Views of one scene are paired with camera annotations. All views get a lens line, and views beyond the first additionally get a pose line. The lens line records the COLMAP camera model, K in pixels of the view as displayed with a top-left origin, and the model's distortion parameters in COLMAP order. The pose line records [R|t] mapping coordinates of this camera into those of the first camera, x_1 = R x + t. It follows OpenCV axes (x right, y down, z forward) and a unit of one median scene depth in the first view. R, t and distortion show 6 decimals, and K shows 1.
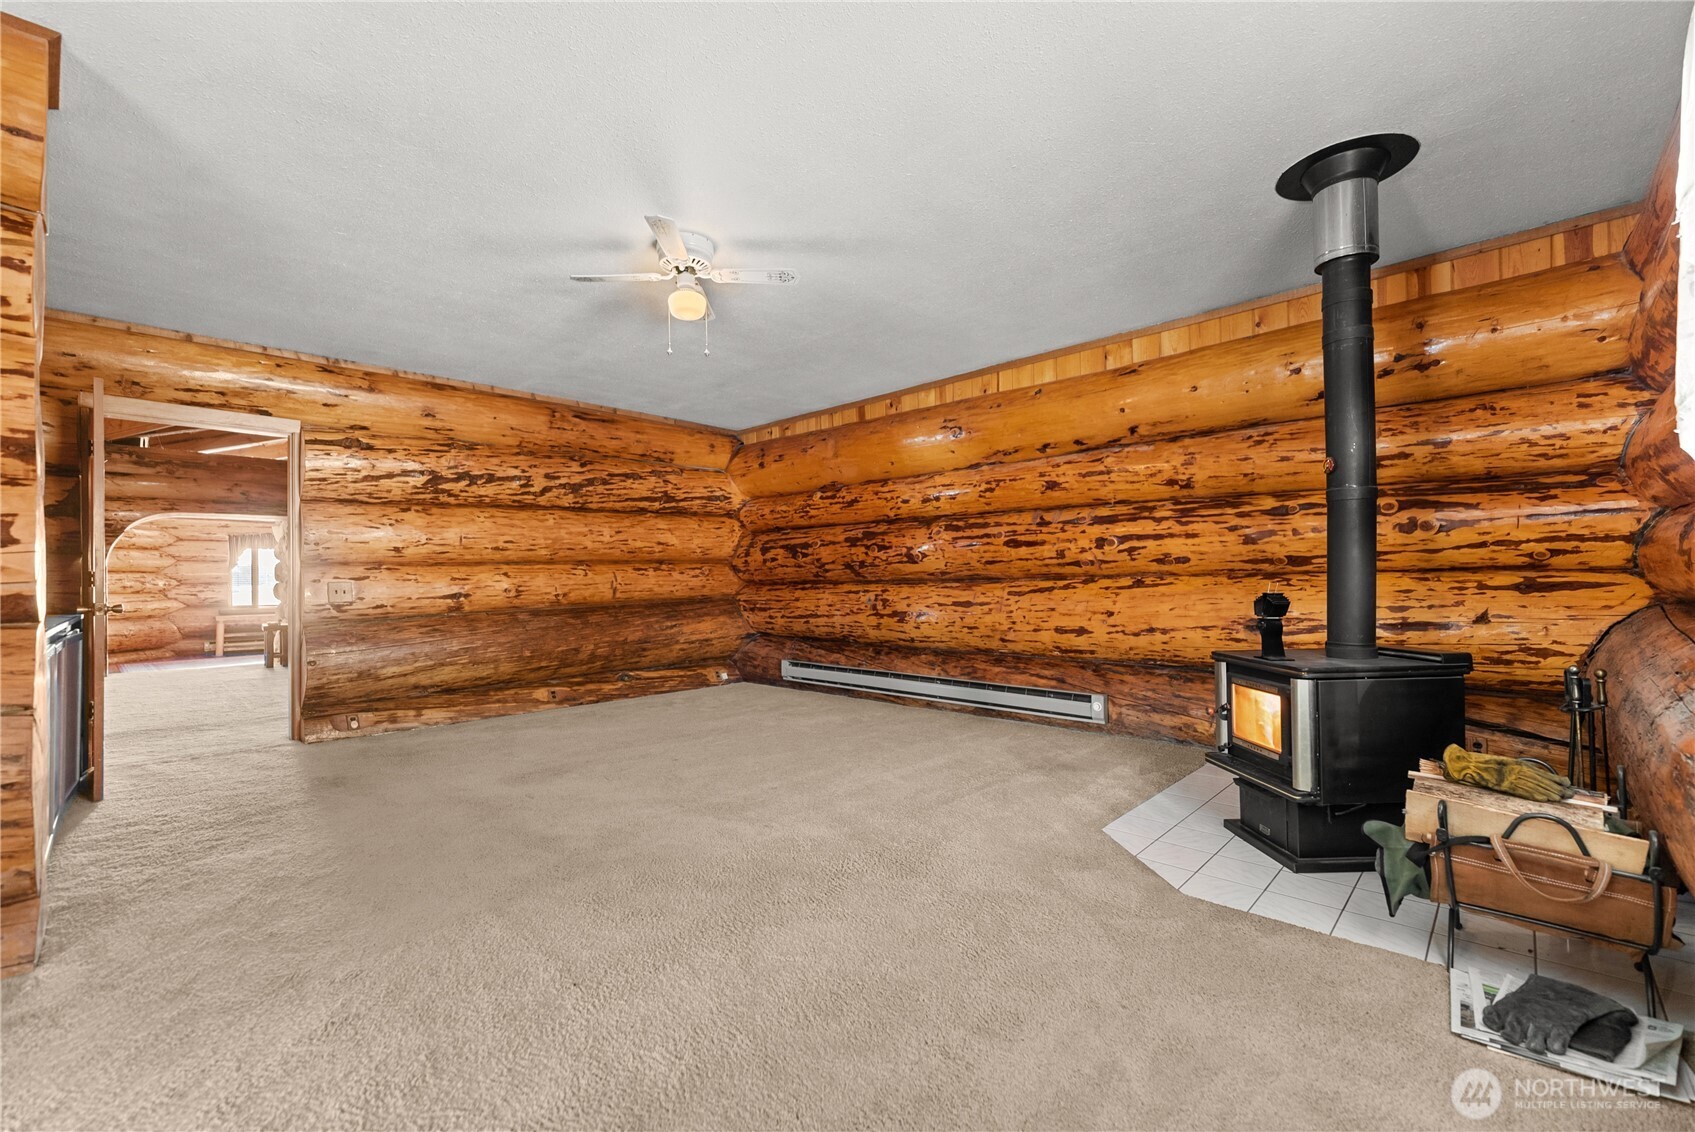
lens RADIAL K [[705.3, 0, 842.4], [0, 705.3, 565.1], [0, 0, 1]] dist [-0.004806, -0.000121]
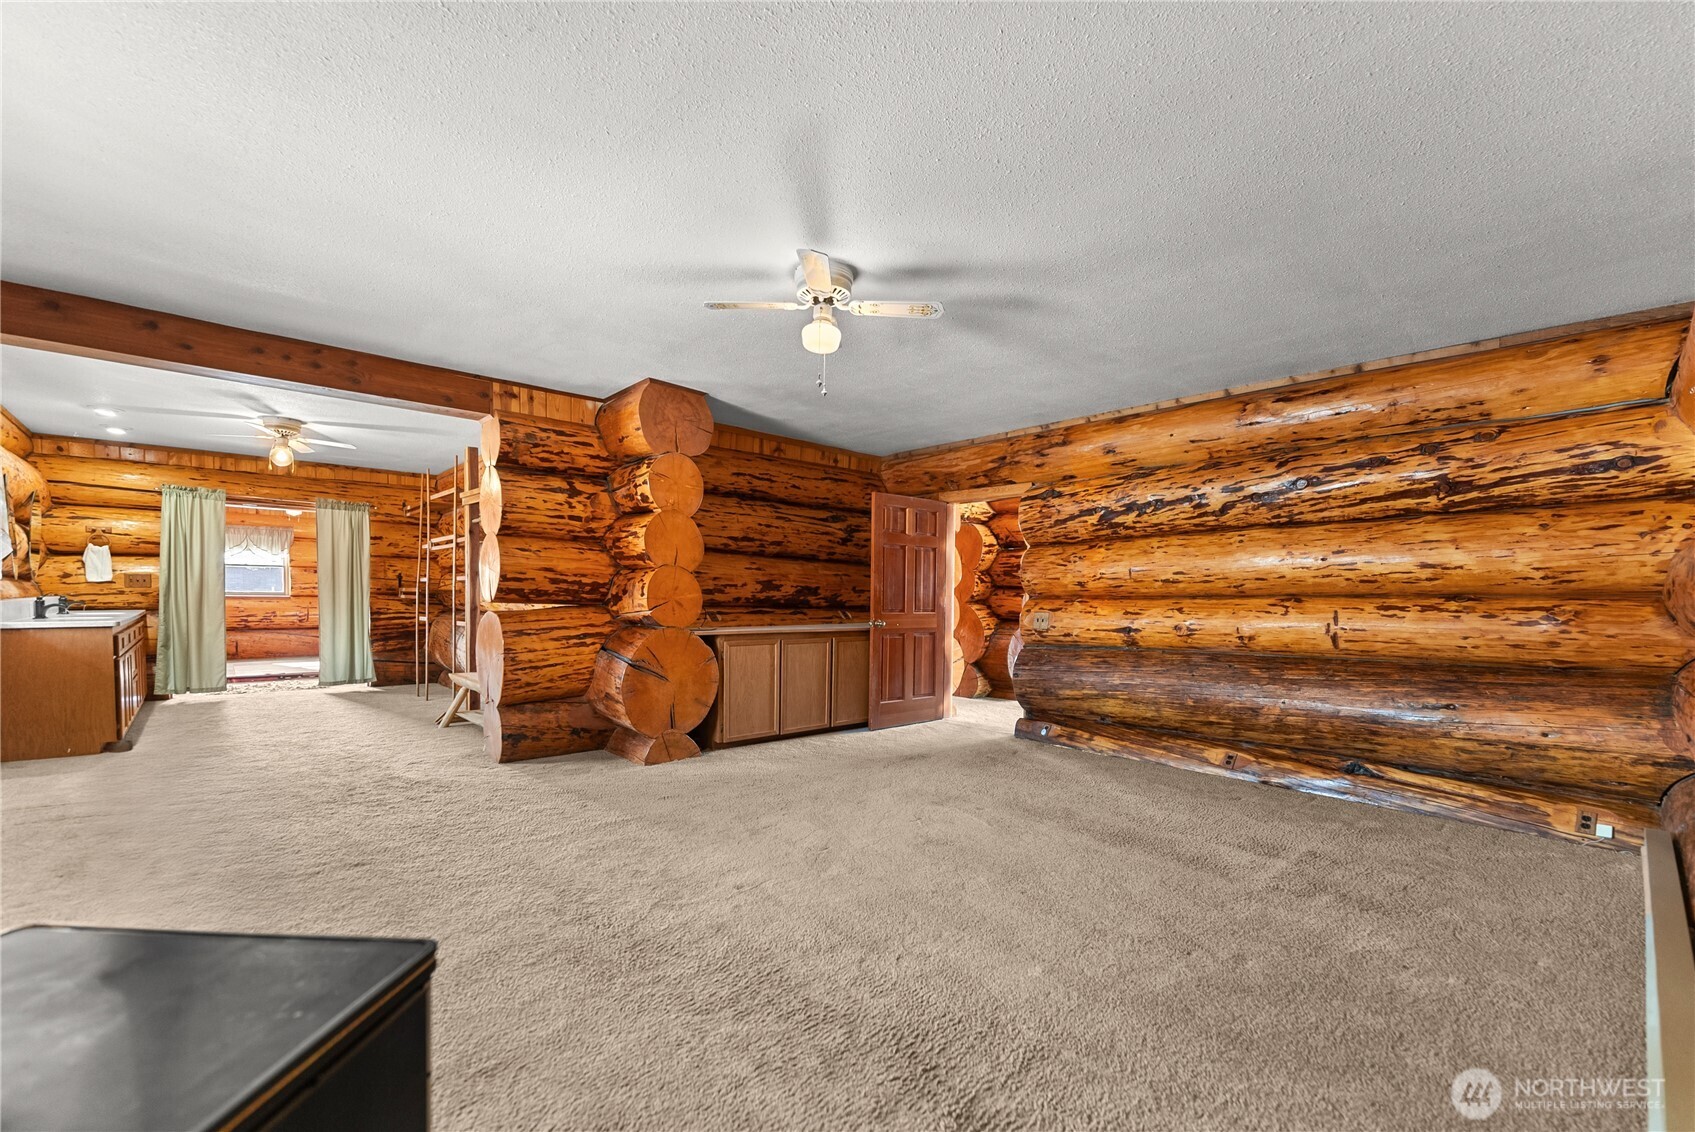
lens RADIAL K [[704.5, 0, 839.7], [0, 704.5, 612.2], [0, 0, 1]] dist [0.003351, -0.000037]
pose [[-0.076562, 0.045548, -0.996024, 0.431440], [0.015062, 0.998895, 0.044522, -0.029103], [0.996951, -0.011593, -0.077164, 0.627655]]
